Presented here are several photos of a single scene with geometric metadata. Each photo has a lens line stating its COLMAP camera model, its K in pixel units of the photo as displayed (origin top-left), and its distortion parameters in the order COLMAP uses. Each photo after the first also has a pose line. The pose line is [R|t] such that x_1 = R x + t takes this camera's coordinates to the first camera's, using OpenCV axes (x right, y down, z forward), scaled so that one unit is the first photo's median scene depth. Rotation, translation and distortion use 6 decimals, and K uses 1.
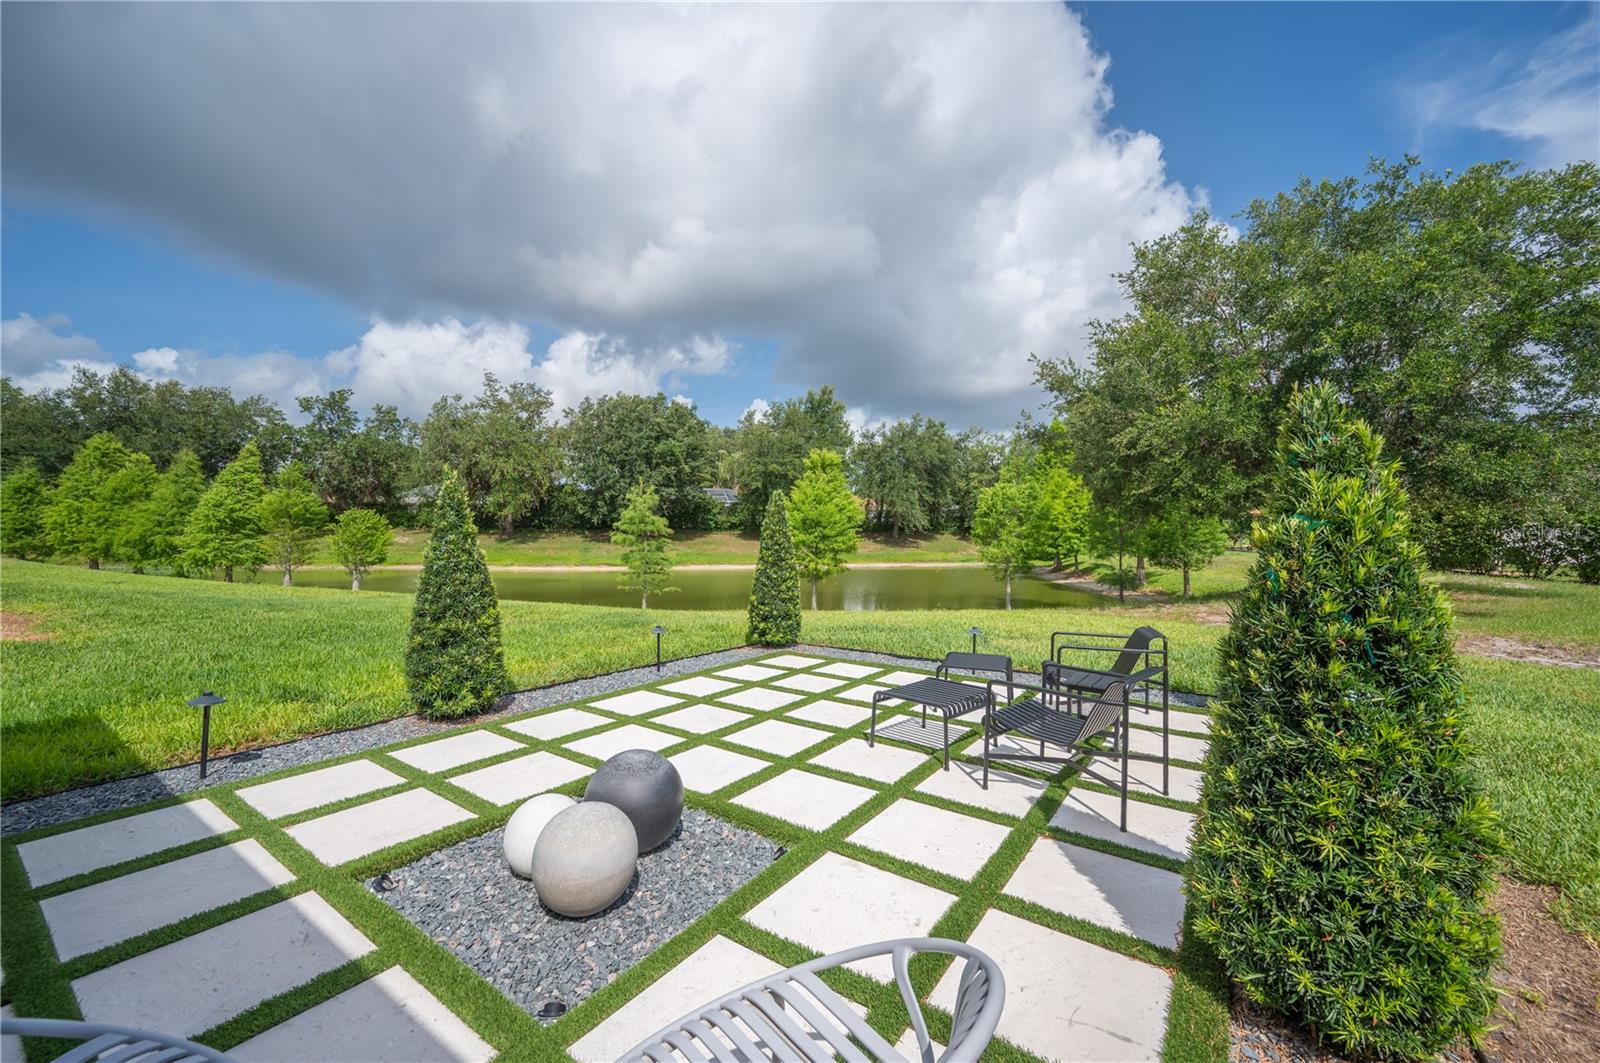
lens RADIAL K [[624.2, 0, 808.9], [0, 624.2, 527.8], [0, 0, 1]] dist [0.006433, 0.000004]
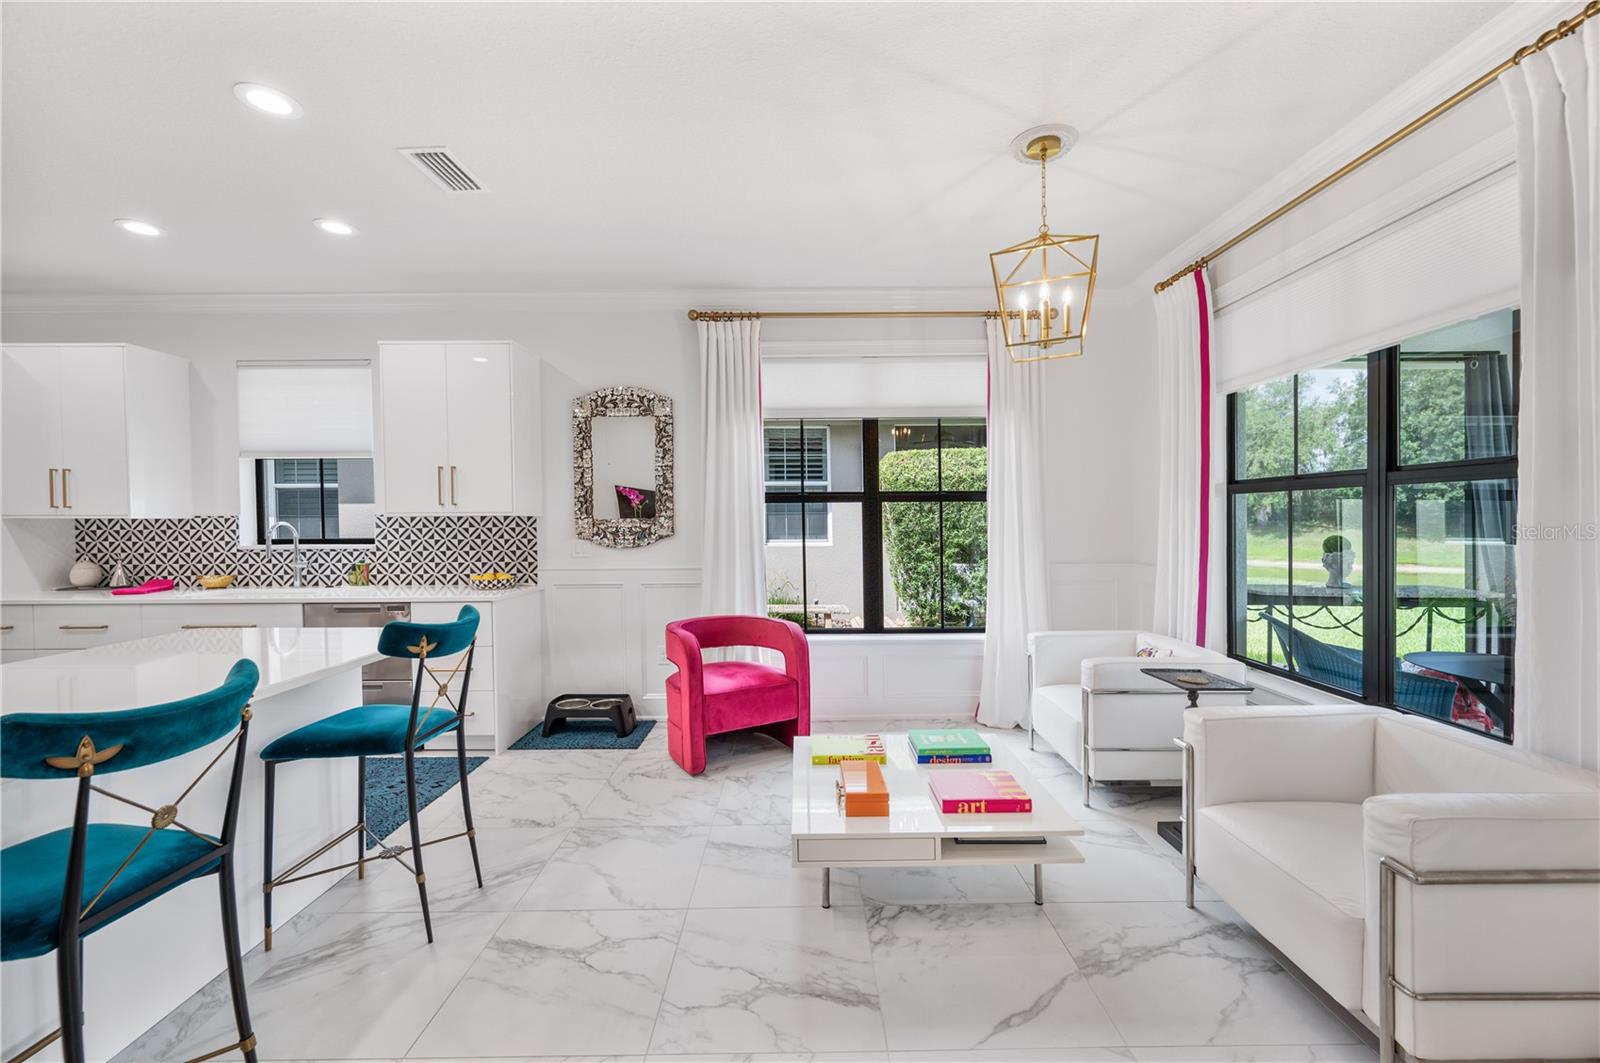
lens RADIAL K [[634.8, 0, 803.2], [0, 634.8, 531.3], [0, 0, 1]] dist [-0.001742, -0.000404]
pose [[0.564652, 0.000647, -0.825329, -0.196093], [0.012734, 0.999874, 0.009495, -0.004640], [0.825231, -0.015871, 0.564573, -0.280026]]
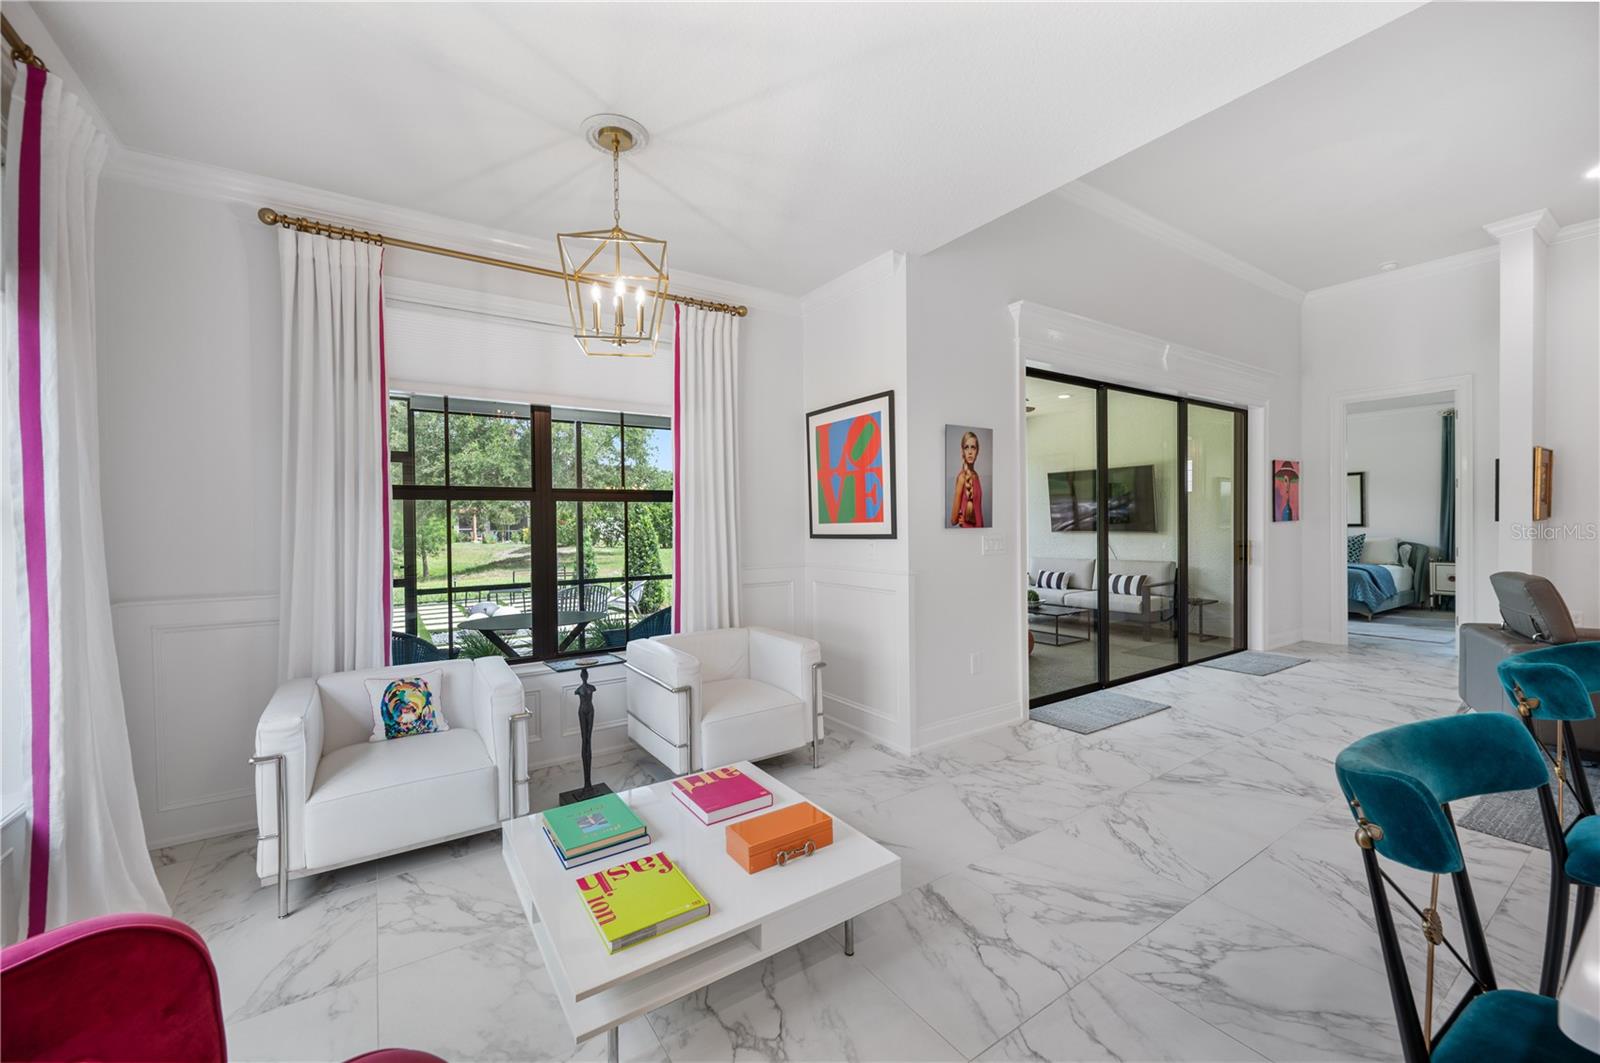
lens RADIAL K [[634.8, 0, 803.2], [0, 634.8, 531.3], [0, 0, 1]] dist [-0.001742, -0.000404]
pose [[0.373863, -0.028168, 0.927056, -0.388393], [0.014808, 0.999593, 0.024401, -0.006225], [-0.927366, 0.004605, 0.374128, -0.243831]]
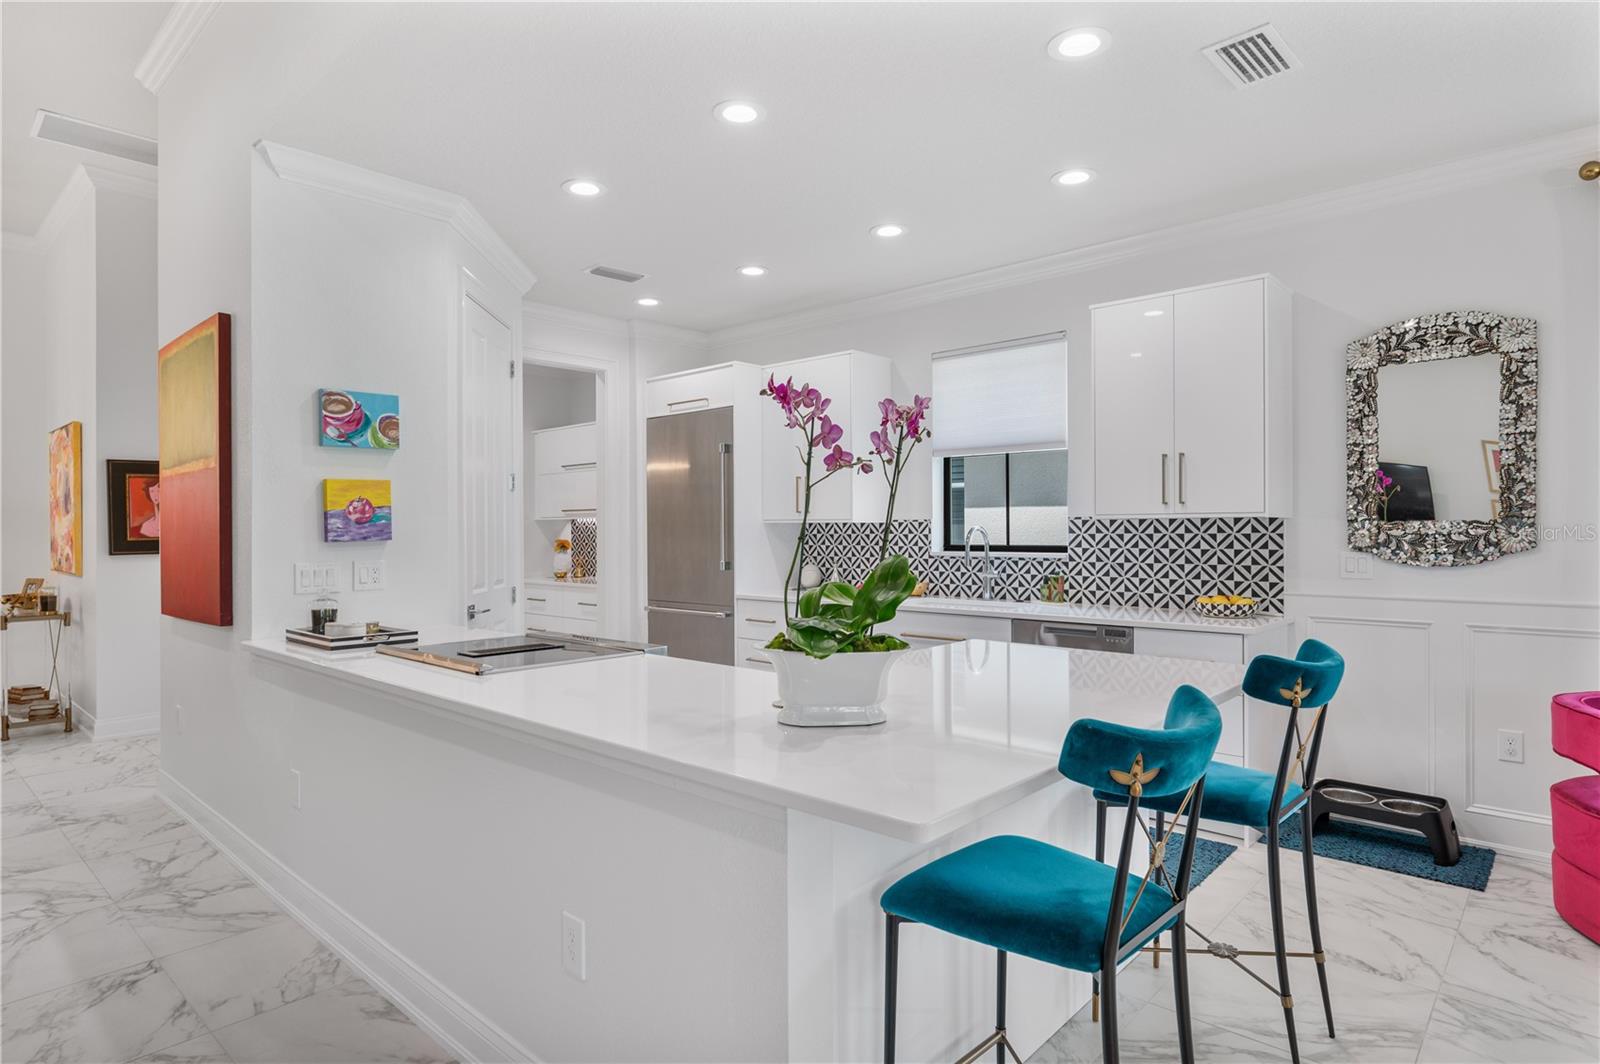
lens RADIAL K [[870.9, 0, 805.0], [0, 870.9, 533.9], [0, 0, 1]] dist [-0.002673, -0.000834]
pose [[-0.146307, -0.004061, -0.989231, -0.203215], [0.005379, 0.999974, -0.004901, -0.004616], [0.989225, -0.006038, -0.146281, -0.317669]]
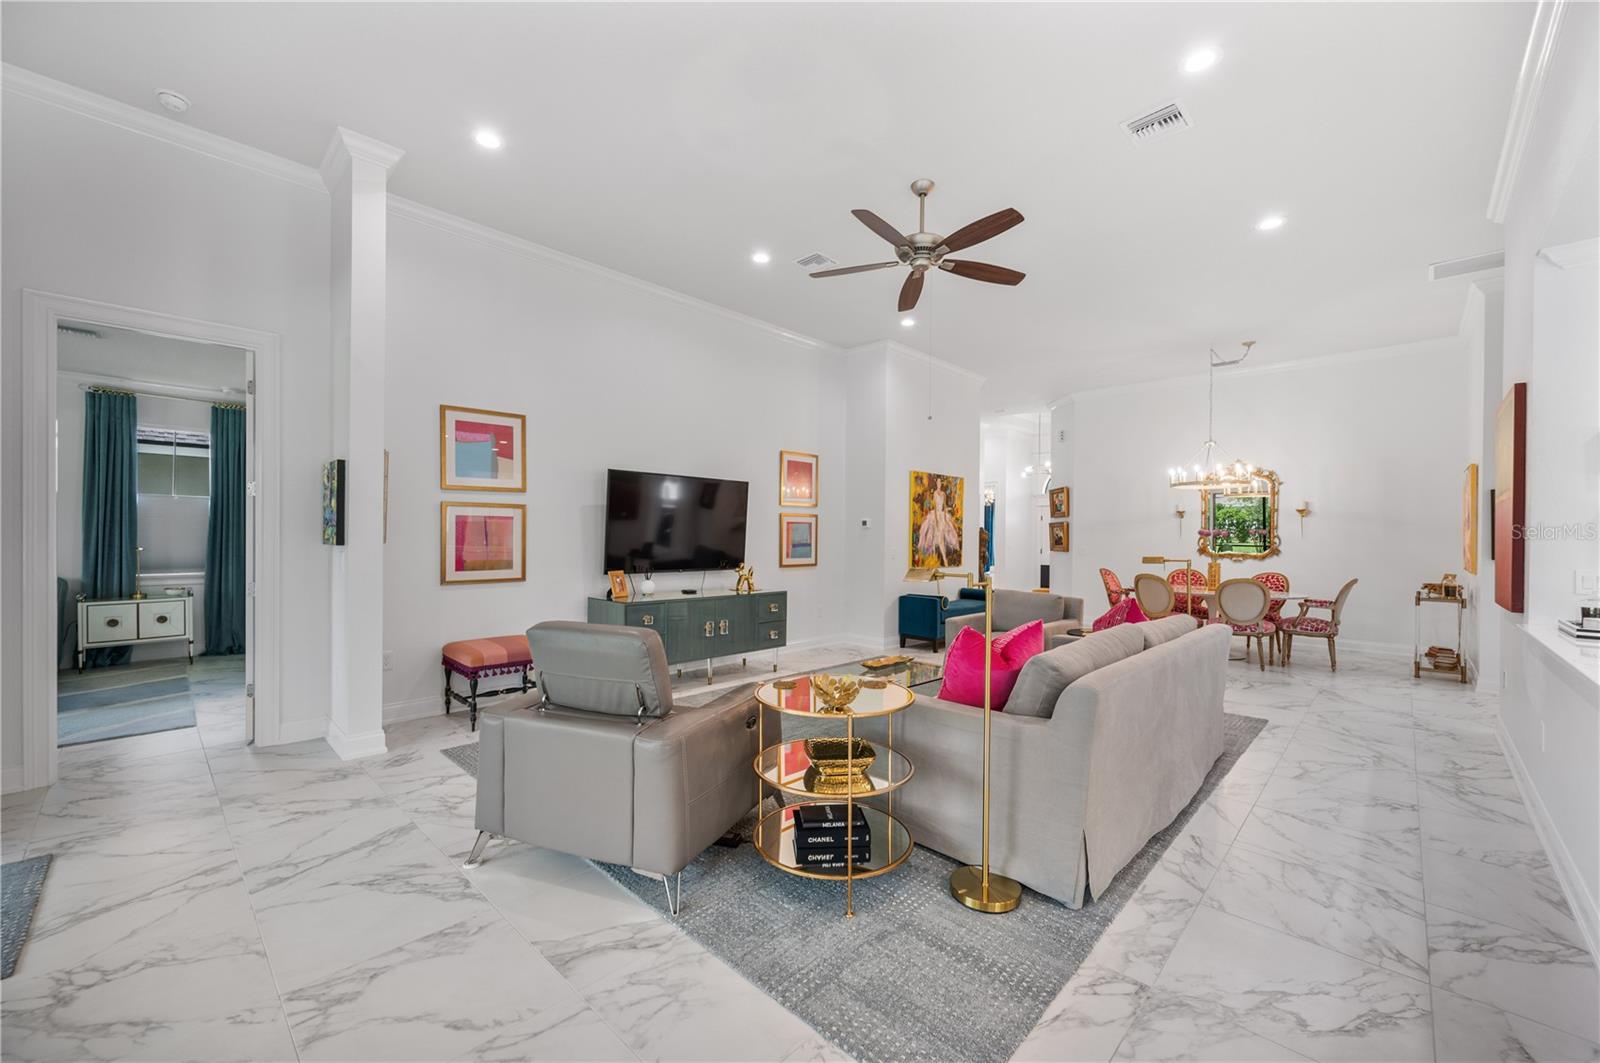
lens RADIAL K [[632.3, 0, 801.1], [0, 632.3, 537.5], [0, 0, 1]] dist [-0.001428, -0.000091]
pose [[-0.985193, -0.018731, 0.170420, -0.193900], [-0.018680, 0.999824, 0.001906, -0.004853], [-0.170426, -0.001305, -0.985370, -0.248917]]
